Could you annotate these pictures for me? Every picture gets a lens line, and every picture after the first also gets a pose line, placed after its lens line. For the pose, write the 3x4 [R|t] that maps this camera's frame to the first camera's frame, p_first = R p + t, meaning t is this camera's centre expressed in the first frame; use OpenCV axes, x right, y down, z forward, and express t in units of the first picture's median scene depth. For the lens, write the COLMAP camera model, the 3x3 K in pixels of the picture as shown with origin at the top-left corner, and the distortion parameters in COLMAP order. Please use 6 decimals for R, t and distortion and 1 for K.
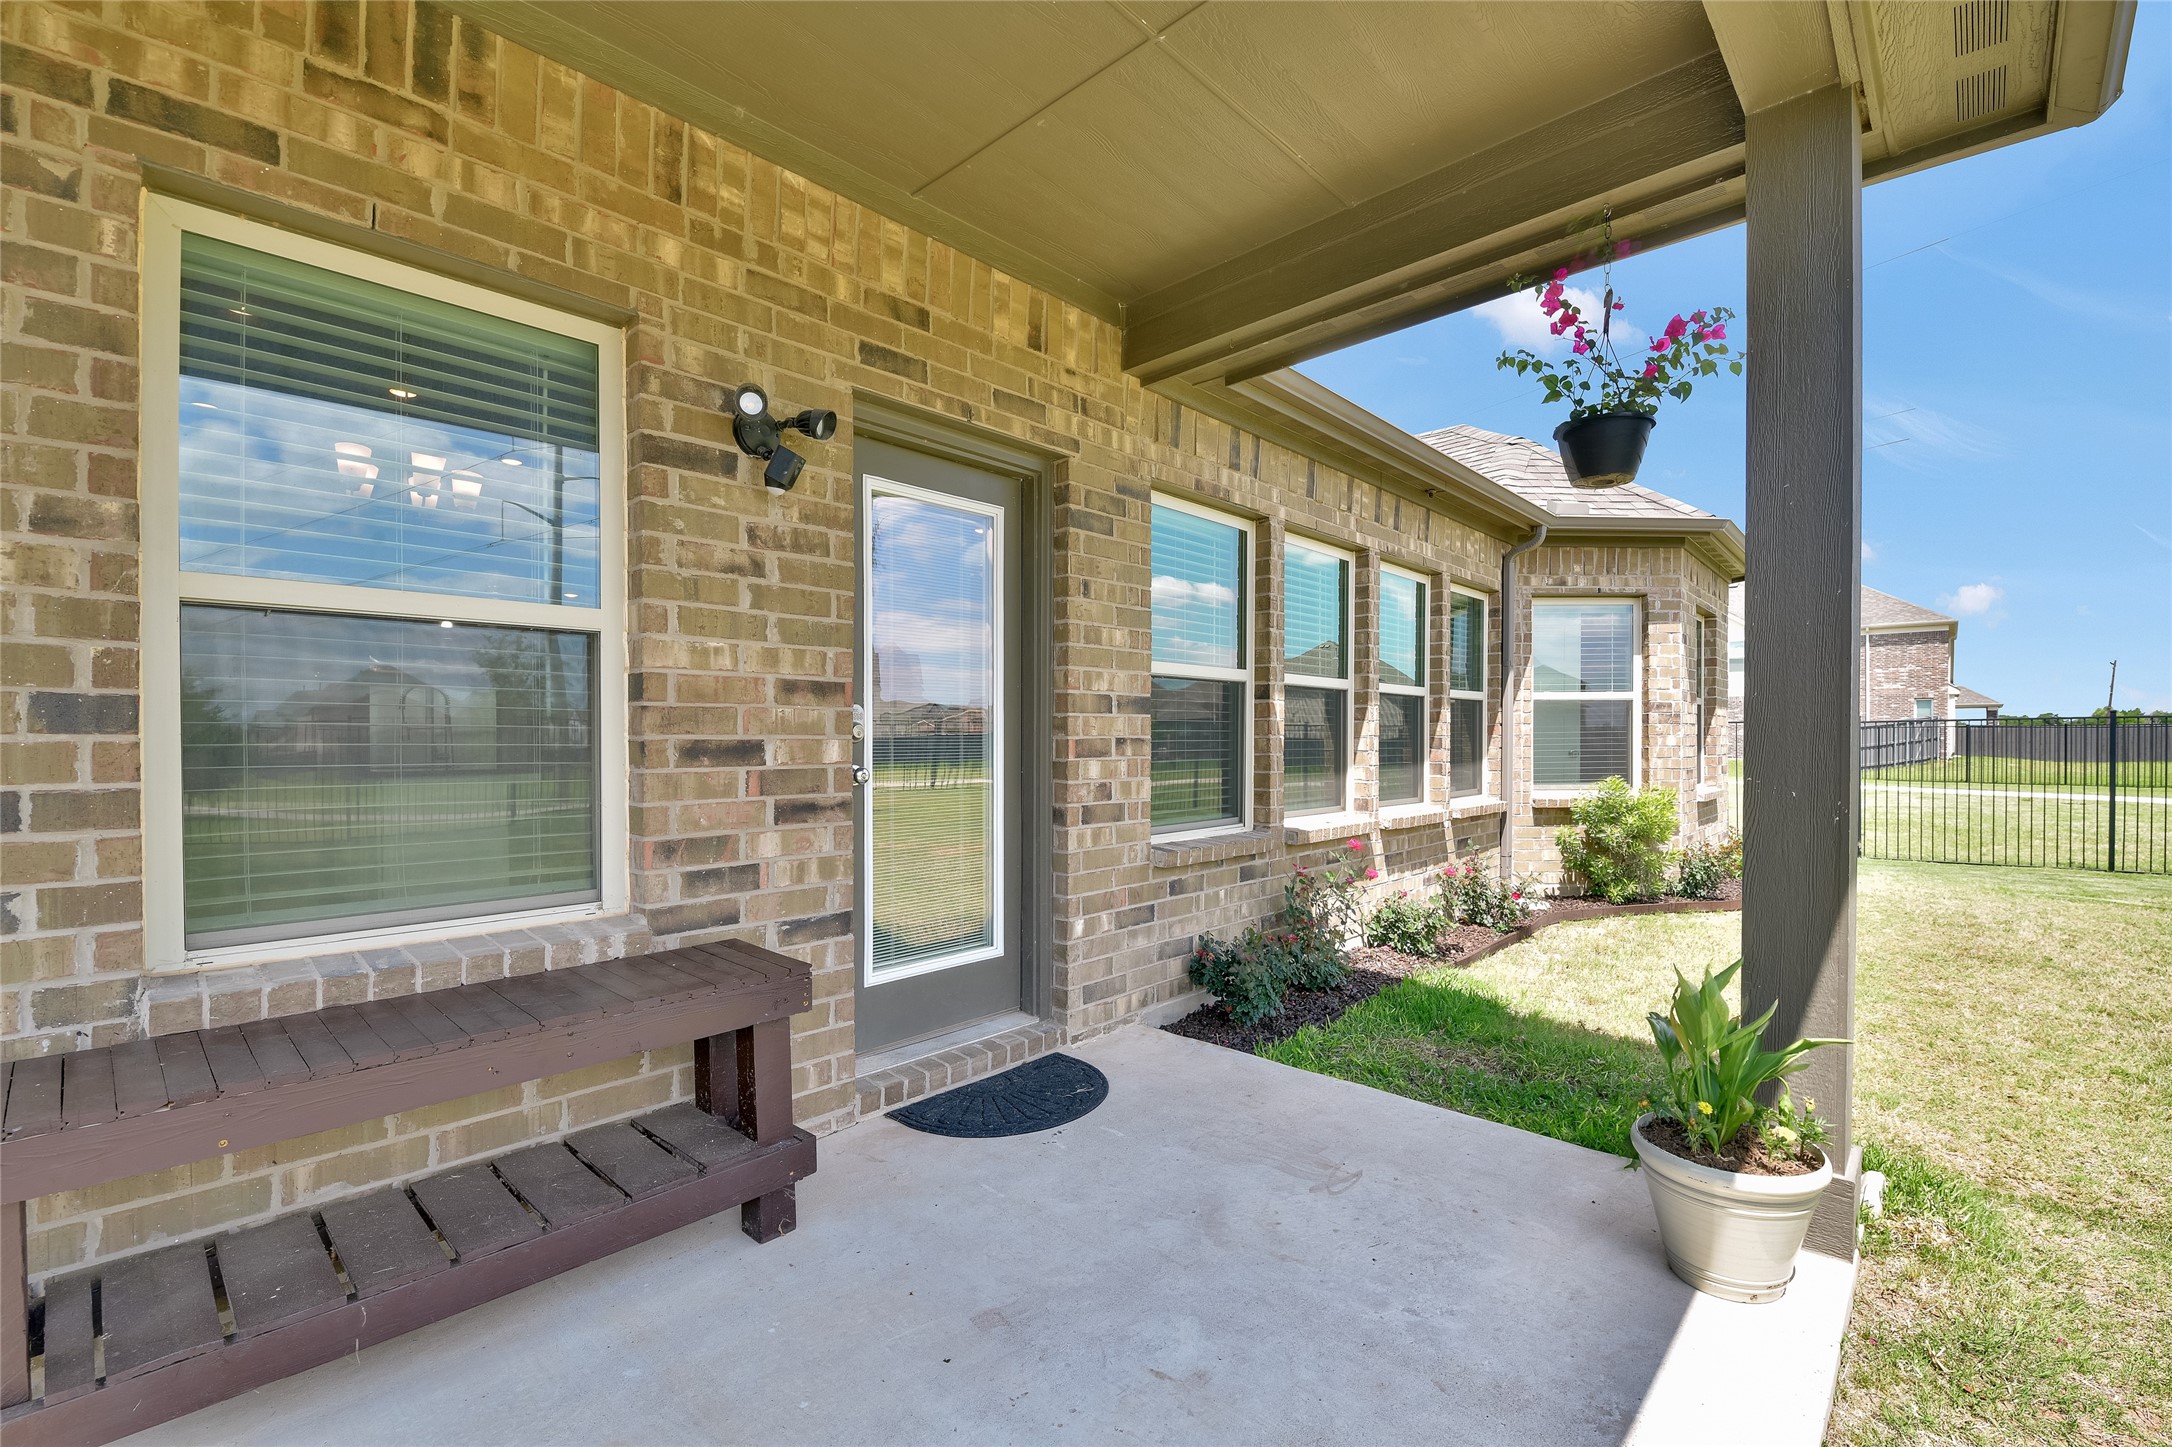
lens RADIAL K [[963.9, 0, 1103.1], [0, 963.9, 740.9], [0, 0, 1]] dist [-0.003735, -0.008023]
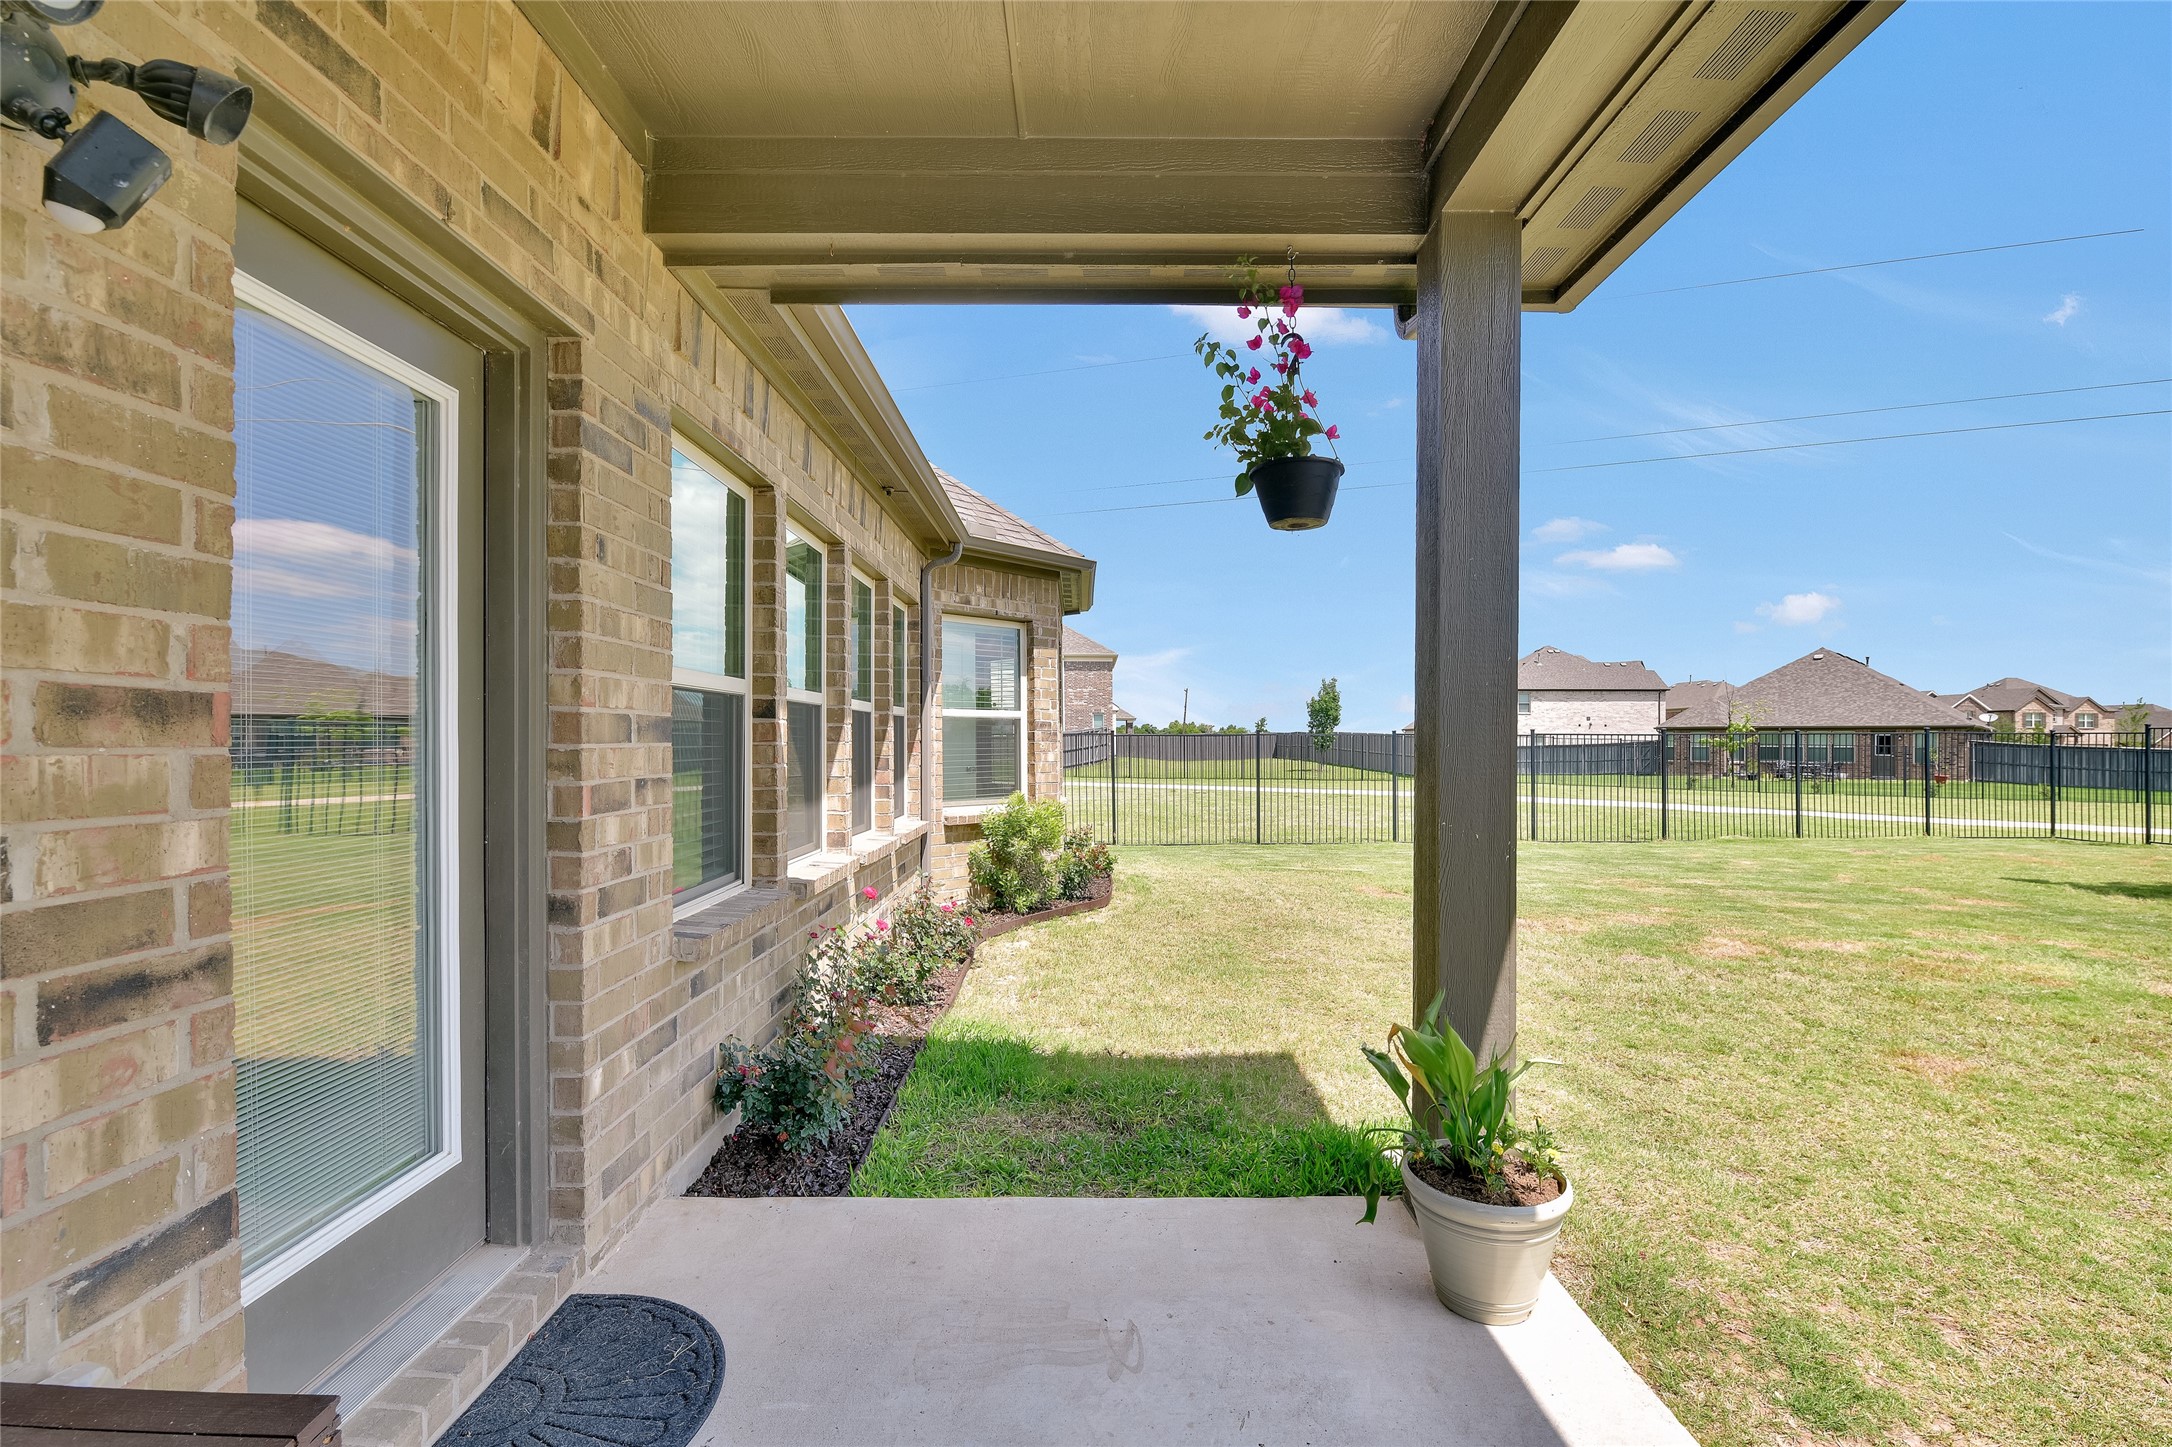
lens RADIAL K [[963.9, 0, 1100.8], [0, 963.9, 737.8], [0, 0, 1]] dist [-0.003735, -0.008023]
pose [[0.711876, 0.005315, 0.702286, -0.229850], [-0.005086, 0.999984, -0.002413, -0.032562], [-0.702287, -0.001854, 0.711891, 0.309450]]
